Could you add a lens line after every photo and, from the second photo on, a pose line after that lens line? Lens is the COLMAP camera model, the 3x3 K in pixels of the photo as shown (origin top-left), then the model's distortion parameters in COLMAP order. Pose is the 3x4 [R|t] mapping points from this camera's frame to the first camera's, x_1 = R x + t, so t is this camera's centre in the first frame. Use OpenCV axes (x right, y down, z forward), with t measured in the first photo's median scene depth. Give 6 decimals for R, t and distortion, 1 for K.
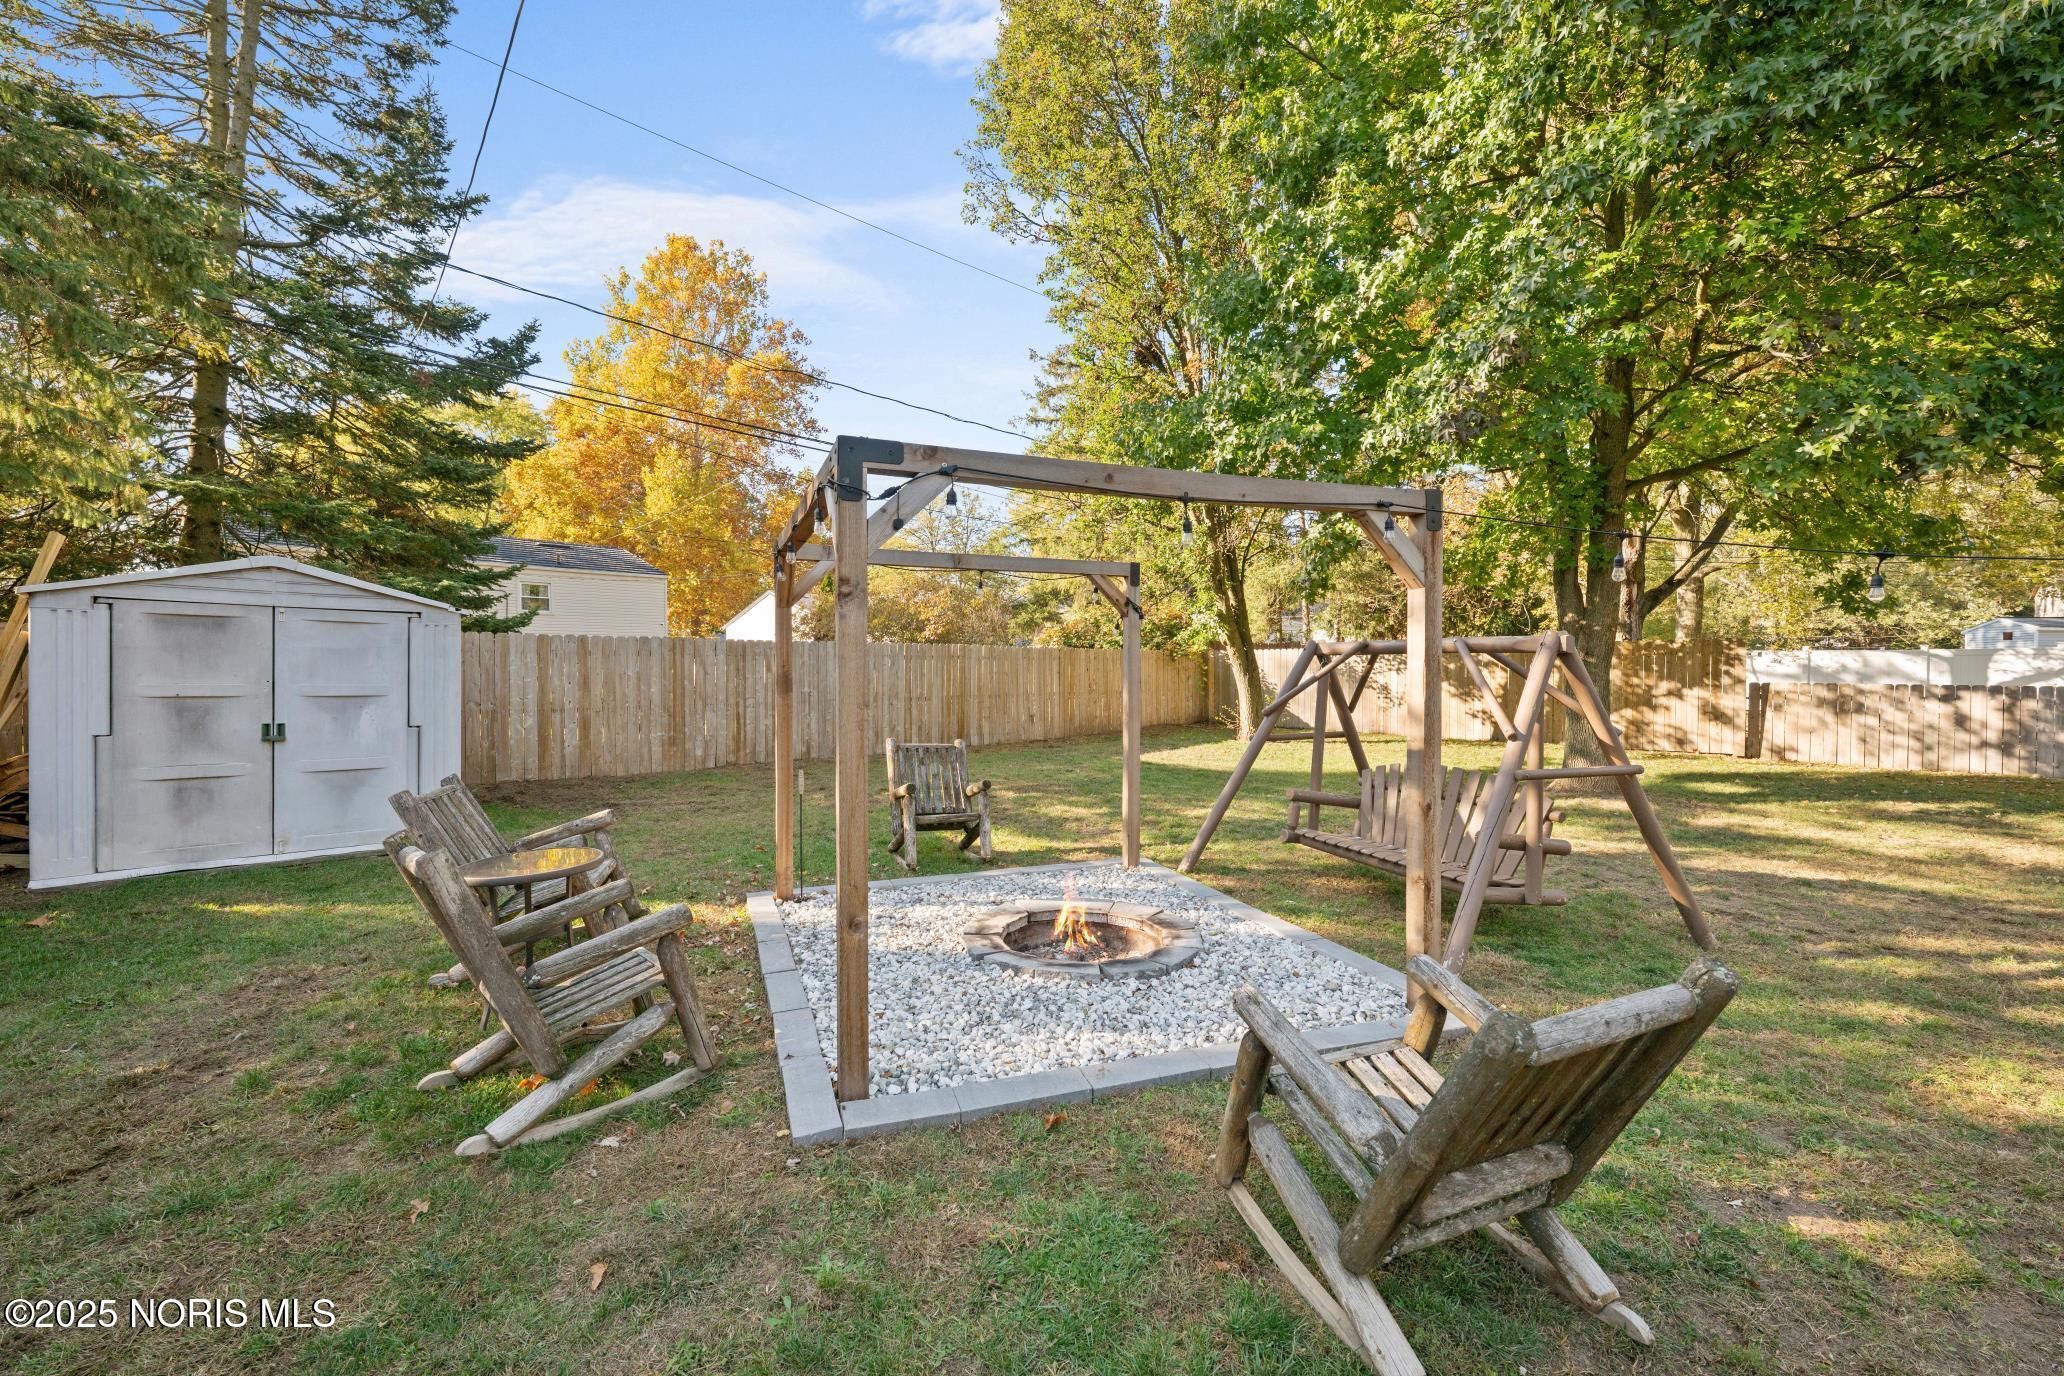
lens RADIAL K [[820.7, 0, 1029.9], [0, 820.7, 687.2], [0, 0, 1]] dist [-0.002991, -0.000352]
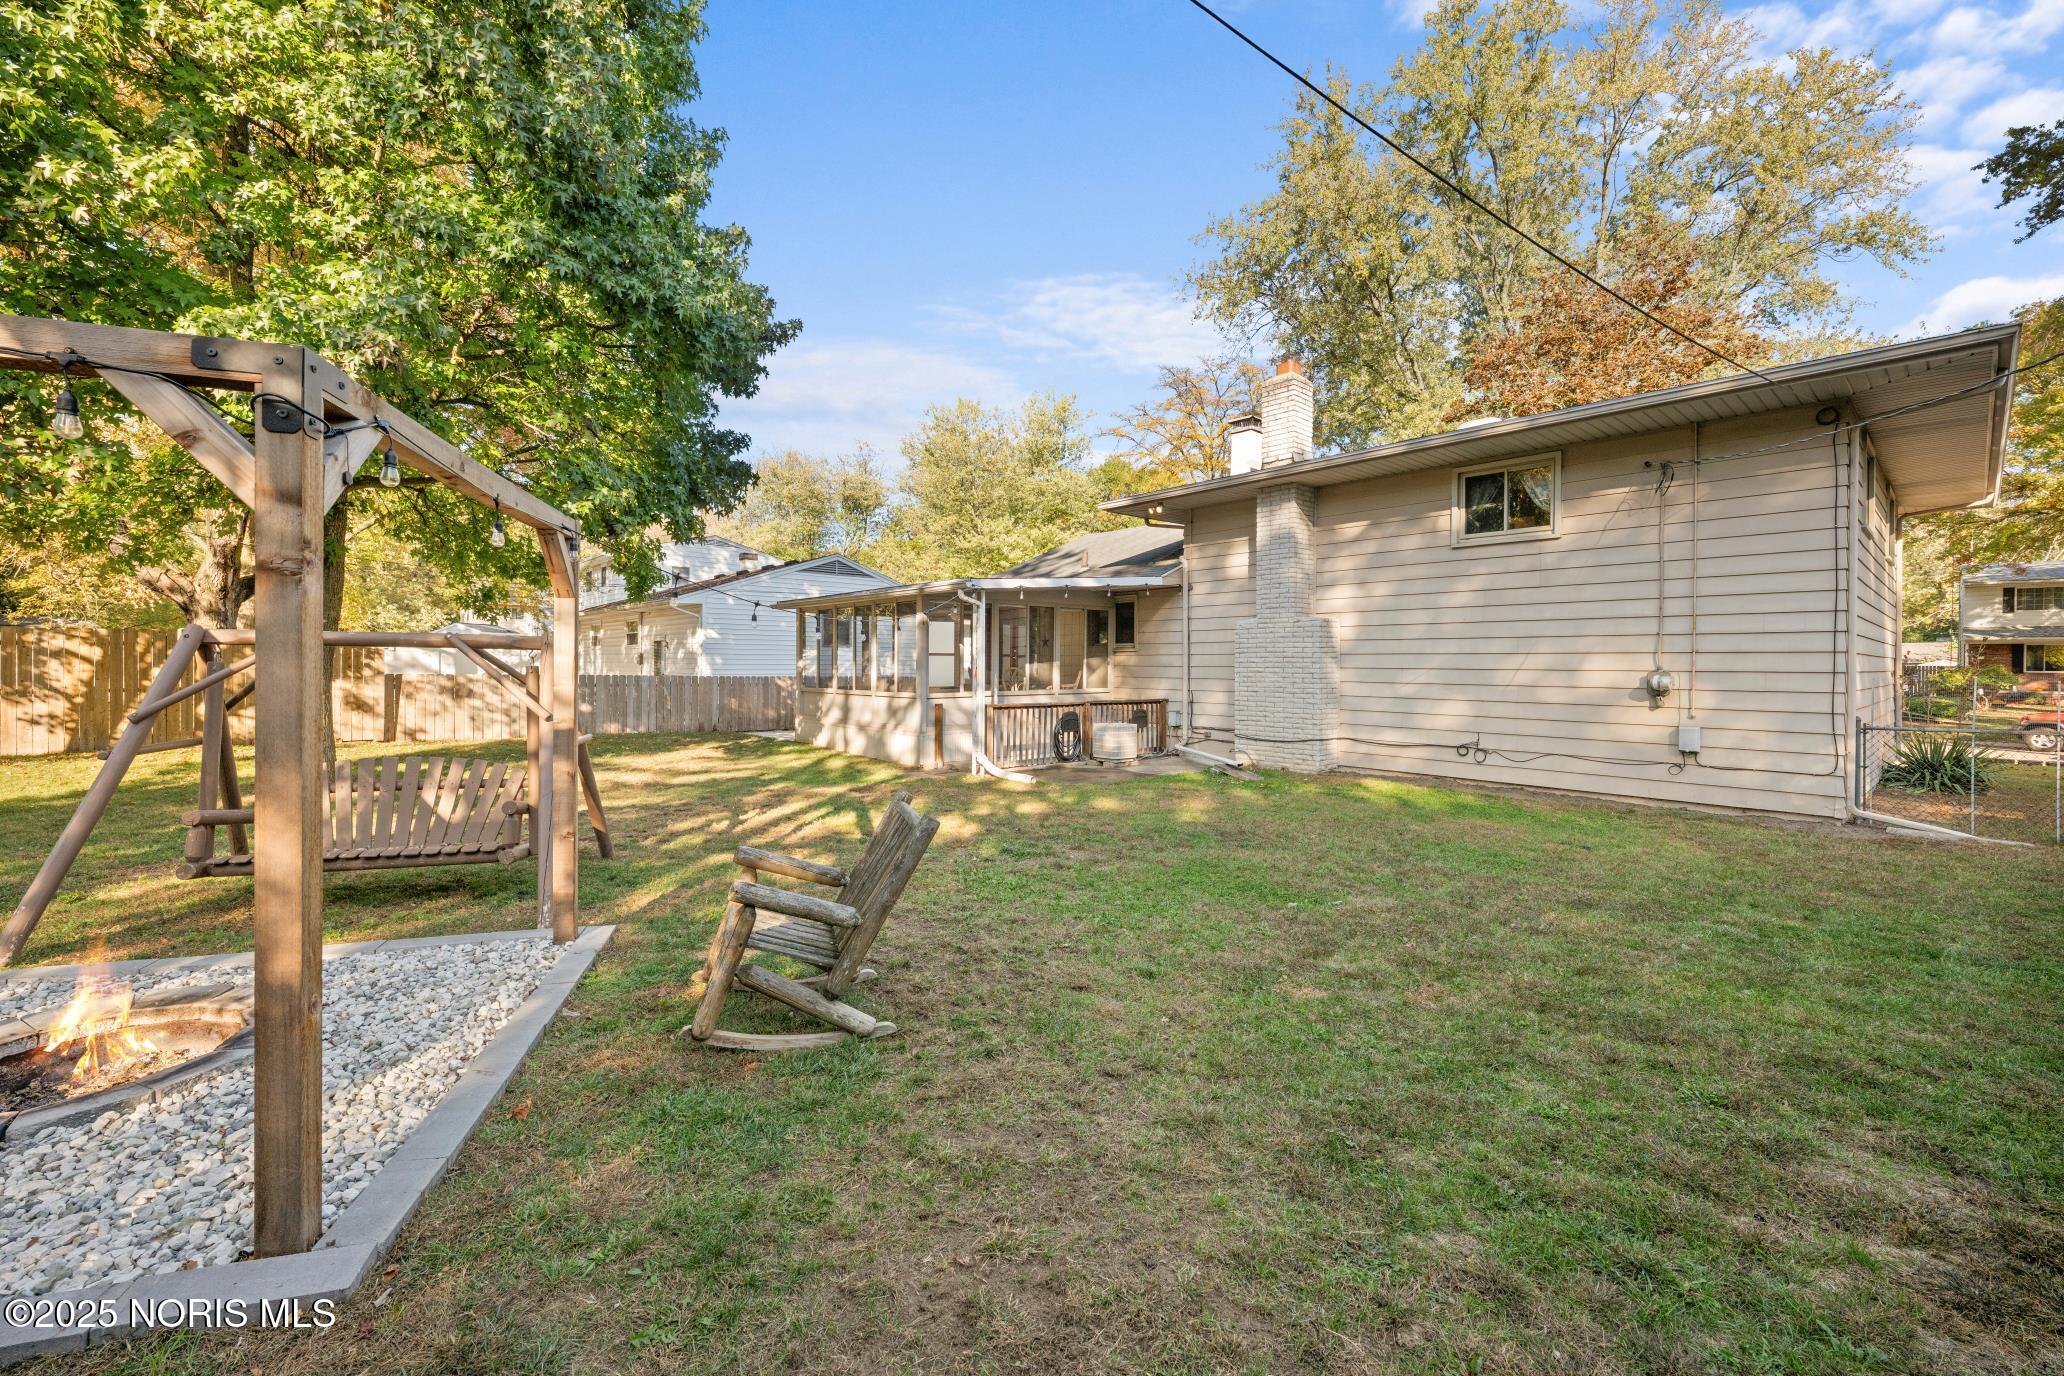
lens RADIAL K [[820.7, 0, 1039.0], [0, 820.7, 667.6], [0, 0, 1]] dist [-0.002991, -0.000352]
pose [[0.041378, -0.001554, 0.999142, -0.196707], [0.016063, 0.999871, 0.000890, -0.001159], [-0.999014, 0.016012, 0.041397, 0.065576]]
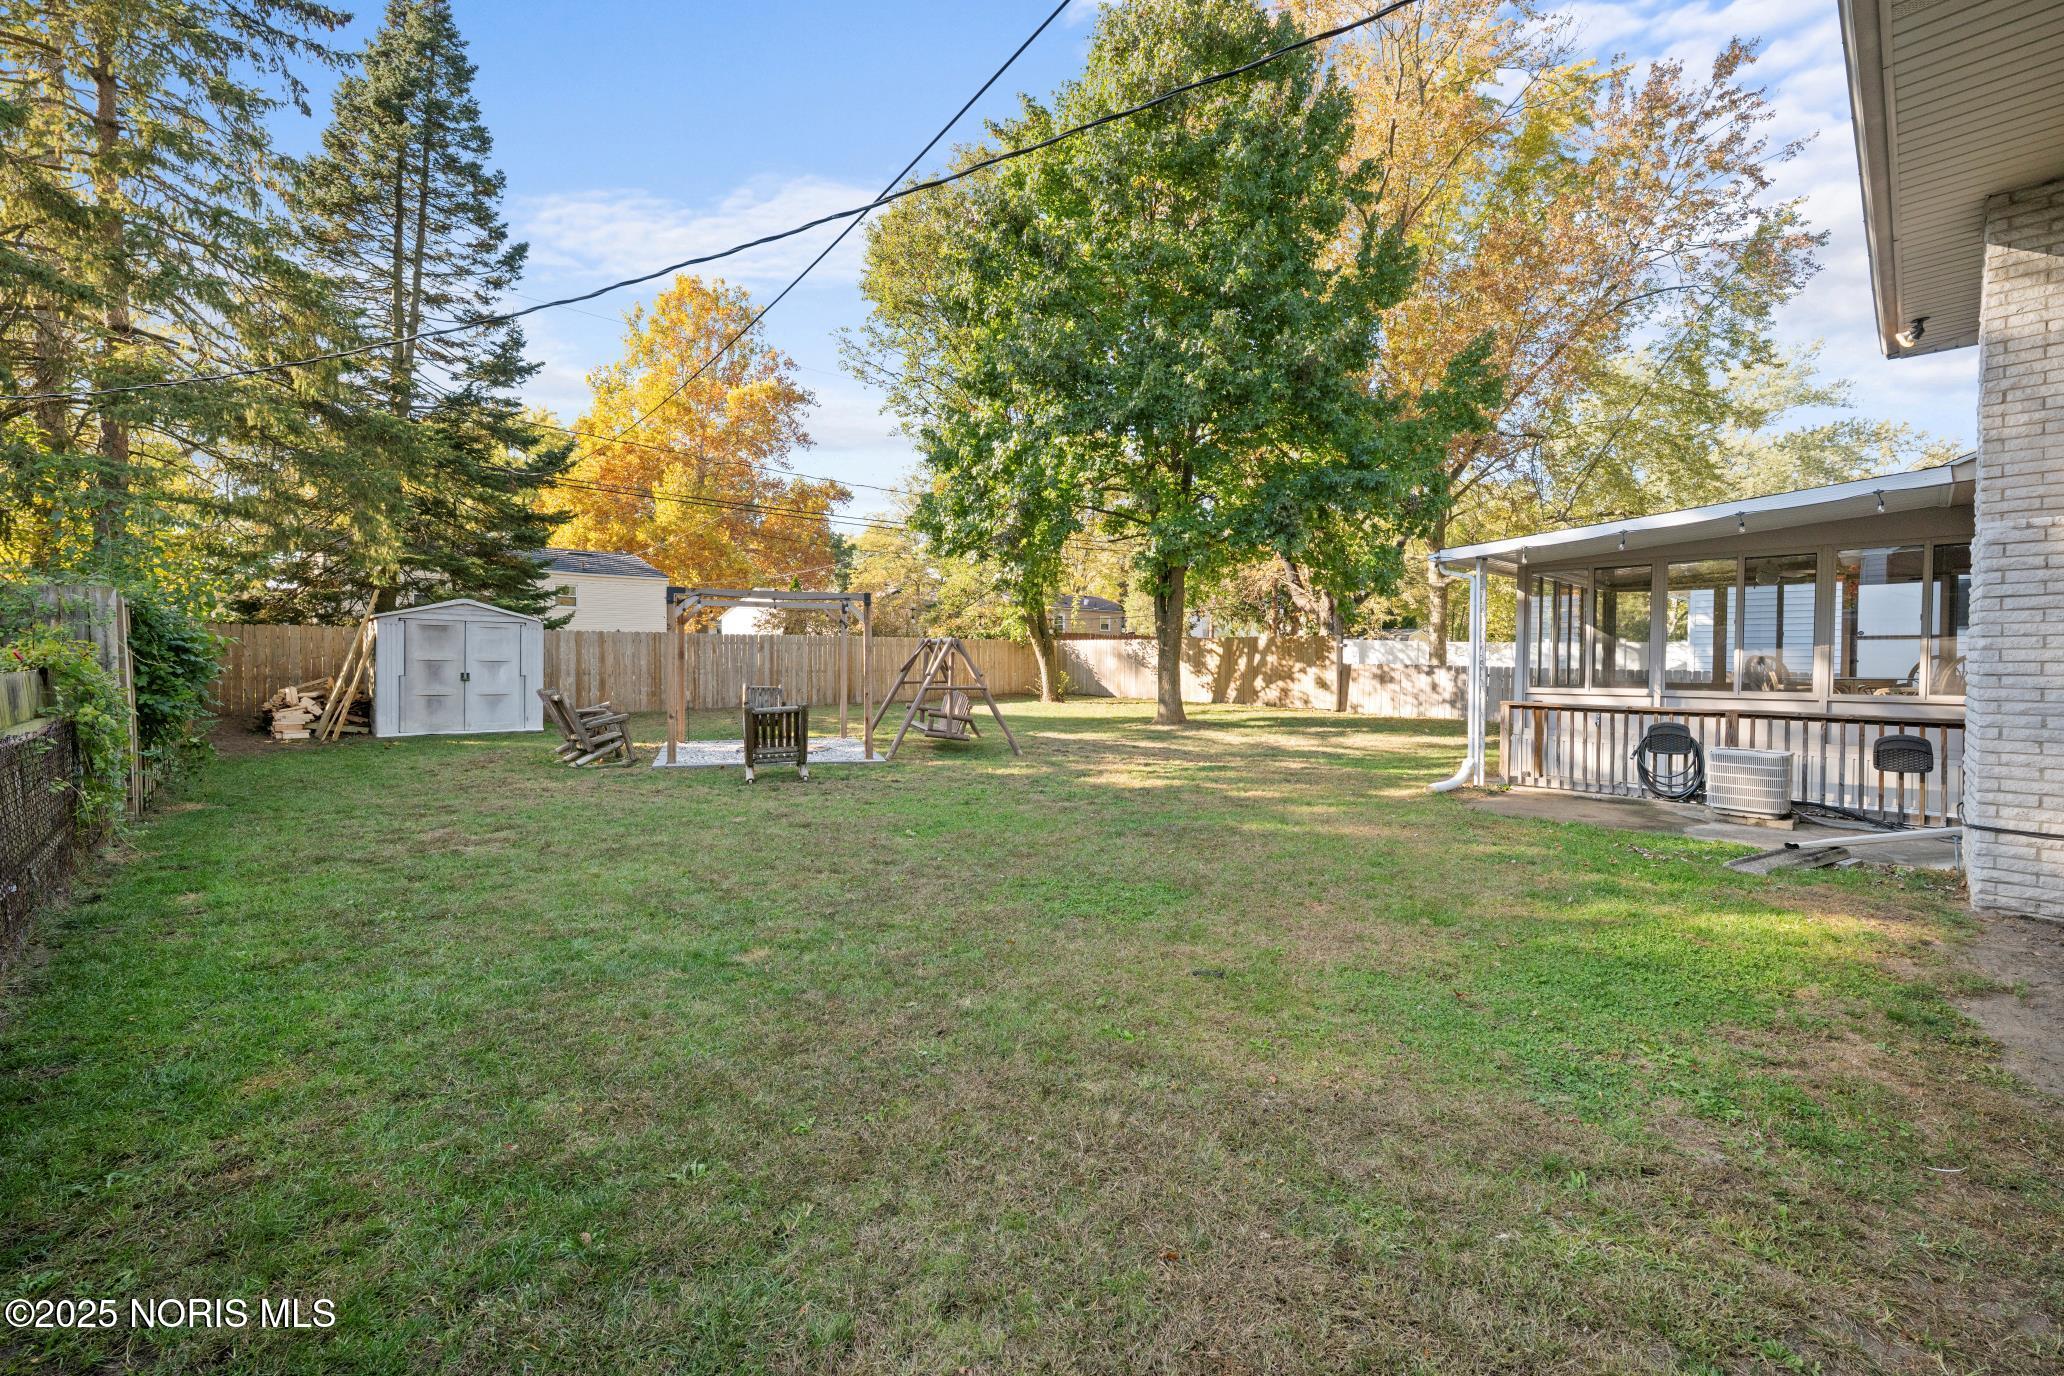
lens RADIAL K [[820.7, 0, 1032.9], [0, 820.7, 679.7], [0, 0, 1]] dist [-0.002991, -0.000352]
pose [[0.999849, 0.005989, -0.016291, 0.315881], [-0.005878, 0.999959, 0.006883, 0.017870], [0.016332, -0.006787, 0.999844, -0.573500]]
